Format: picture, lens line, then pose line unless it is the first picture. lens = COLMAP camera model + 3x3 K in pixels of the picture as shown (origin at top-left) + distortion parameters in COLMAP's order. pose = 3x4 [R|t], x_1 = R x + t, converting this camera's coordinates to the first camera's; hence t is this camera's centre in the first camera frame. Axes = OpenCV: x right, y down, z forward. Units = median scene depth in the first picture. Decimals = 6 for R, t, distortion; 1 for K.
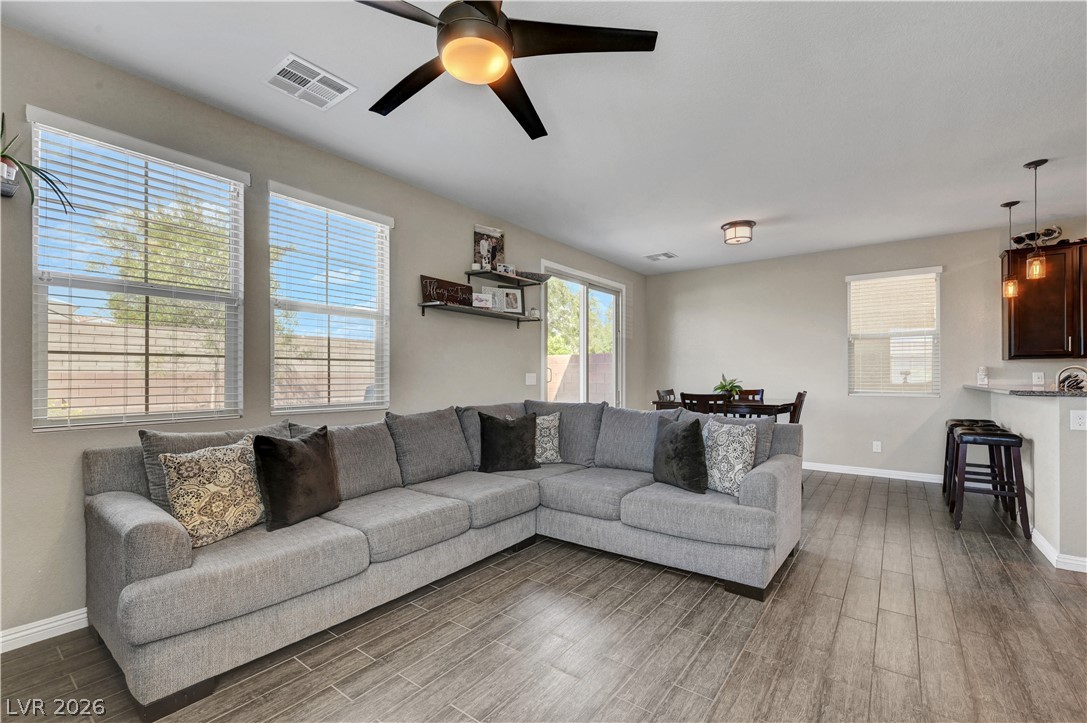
lens RADIAL K [[465.8, 0, 546.8], [0, 465.8, 377.4], [0, 0, 1]] dist [-0.001249, -0.000153]
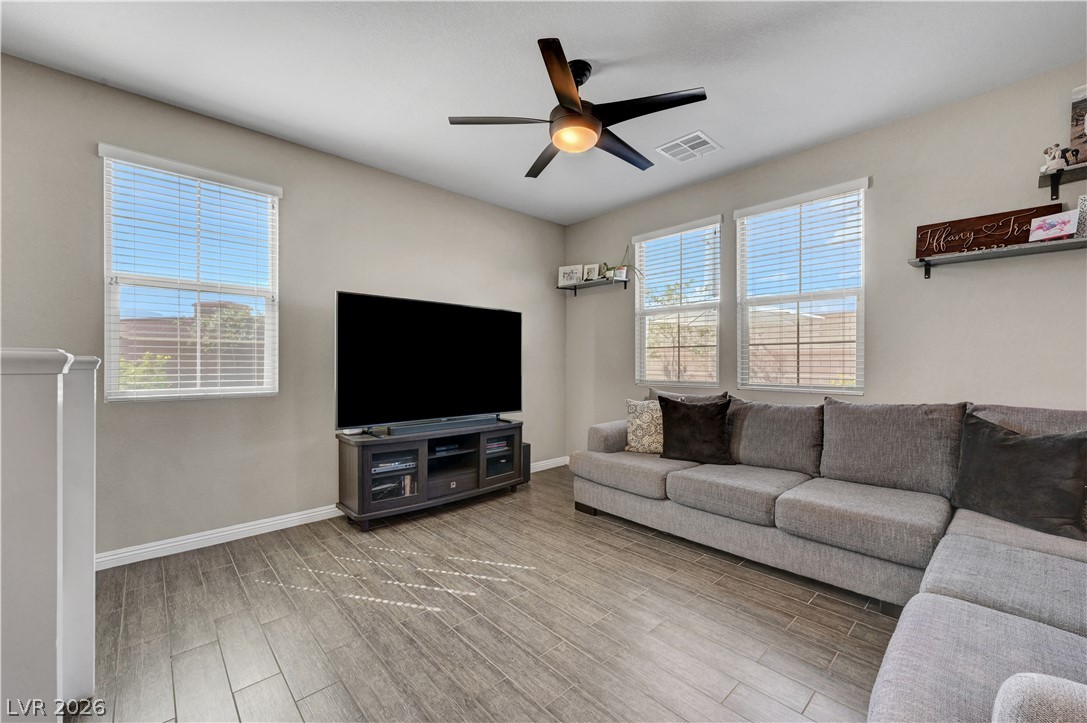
lens RADIAL K [[435.6, 0, 543.5], [0, 435.6, 361.5], [0, 0, 1]] dist [0.001131, 0.000178]
pose [[-0.181907, 0.000065, -0.983316, 0.795599], [-0.001752, 0.999998, 0.000390, 0.005233], [0.983314, 0.001794, -0.181907, 0.757170]]
